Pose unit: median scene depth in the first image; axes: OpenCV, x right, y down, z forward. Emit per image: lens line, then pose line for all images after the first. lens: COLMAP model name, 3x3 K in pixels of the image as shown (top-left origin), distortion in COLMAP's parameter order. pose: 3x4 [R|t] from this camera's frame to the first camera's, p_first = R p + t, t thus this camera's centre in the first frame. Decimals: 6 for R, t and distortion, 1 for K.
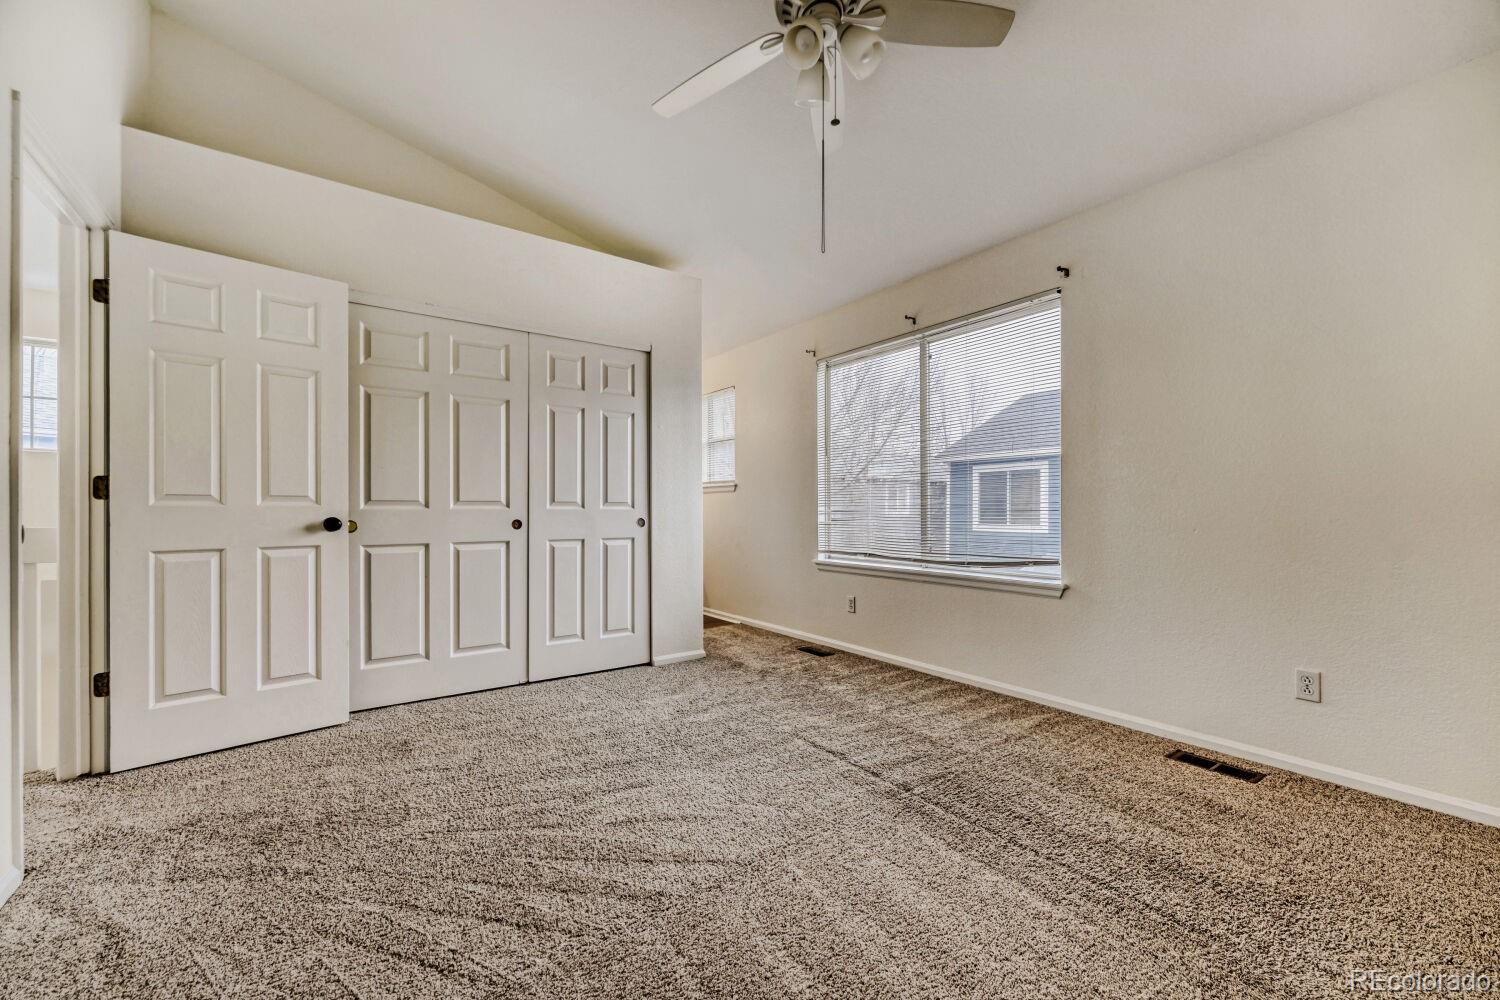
lens RADIAL K [[615.1, 0, 753.7], [0, 615.1, 494.8], [0, 0, 1]] dist [-0.000777, -0.000003]
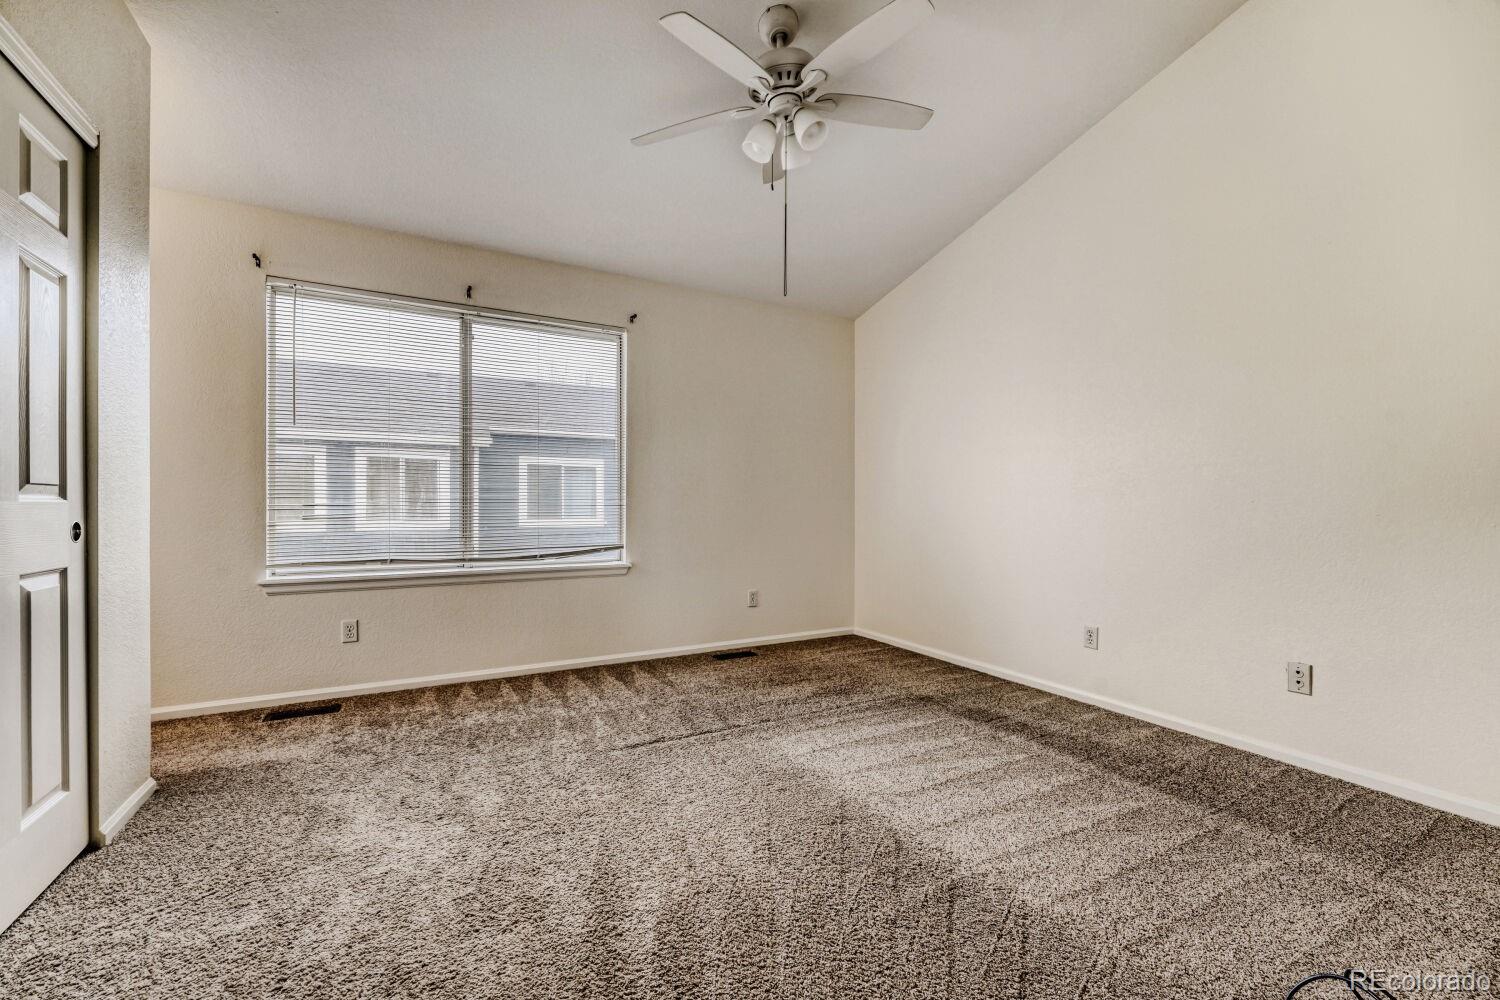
lens RADIAL K [[615.1, 0, 753.7], [0, 615.1, 494.8], [0, 0, 1]] dist [-0.000777, -0.000003]
pose [[0.095696, 0.014391, 0.995307, -0.629367], [-0.031081, 0.999451, -0.011463, 0.008046], [-0.994925, -0.029838, 0.096091, 0.528721]]
